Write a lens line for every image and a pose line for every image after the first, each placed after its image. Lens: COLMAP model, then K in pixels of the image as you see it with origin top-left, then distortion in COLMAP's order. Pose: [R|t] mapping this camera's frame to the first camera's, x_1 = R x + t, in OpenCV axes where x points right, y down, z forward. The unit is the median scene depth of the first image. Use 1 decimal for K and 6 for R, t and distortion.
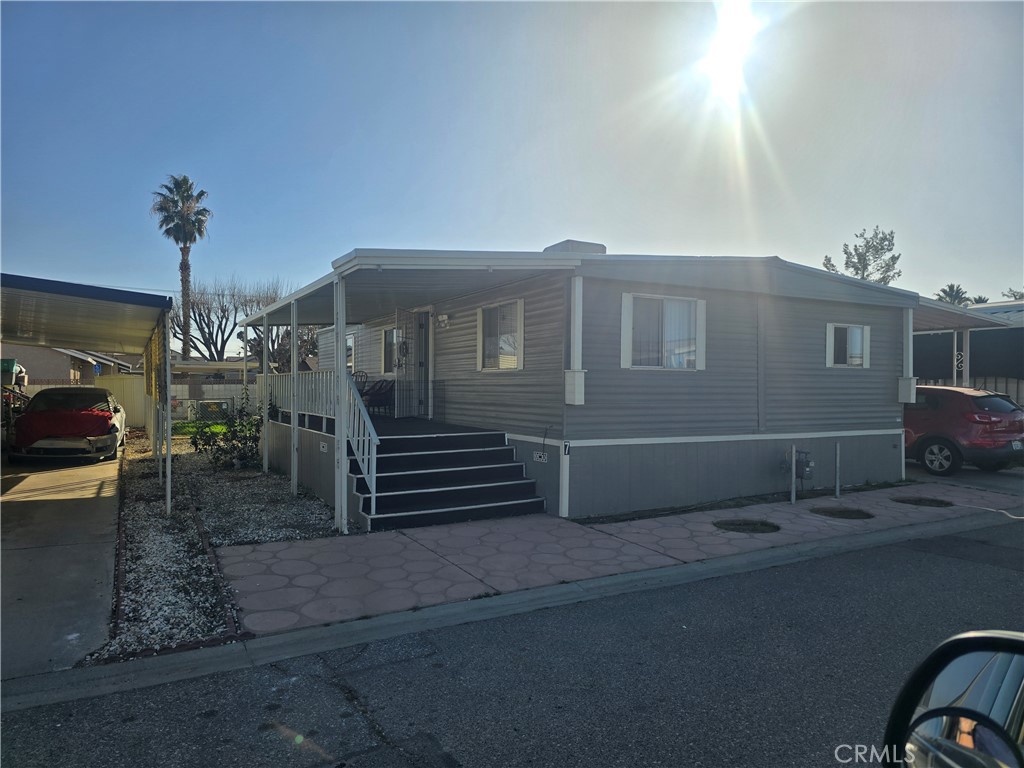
lens RADIAL K [[694.5, 0, 567.5], [0, 694.5, 390.5], [0, 0, 1]] dist [-0.029834, -0.001559]
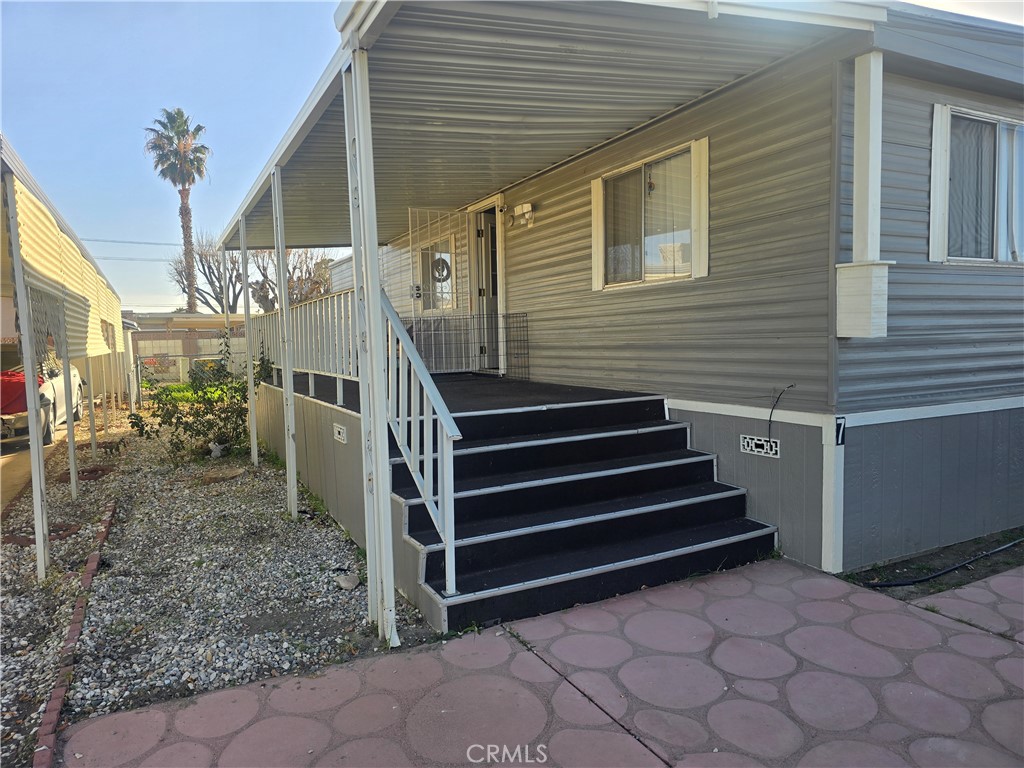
lens RADIAL K [[669.6, 0, 512.0], [0, 669.6, 384.0], [0, 0, 1]] dist [0.002030, -0.004223]
pose [[0.995208, -0.023400, -0.094943, -0.154667], [0.029292, 0.997699, 0.061145, 0.014253], [0.093294, -0.063633, 0.993603, 0.455491]]
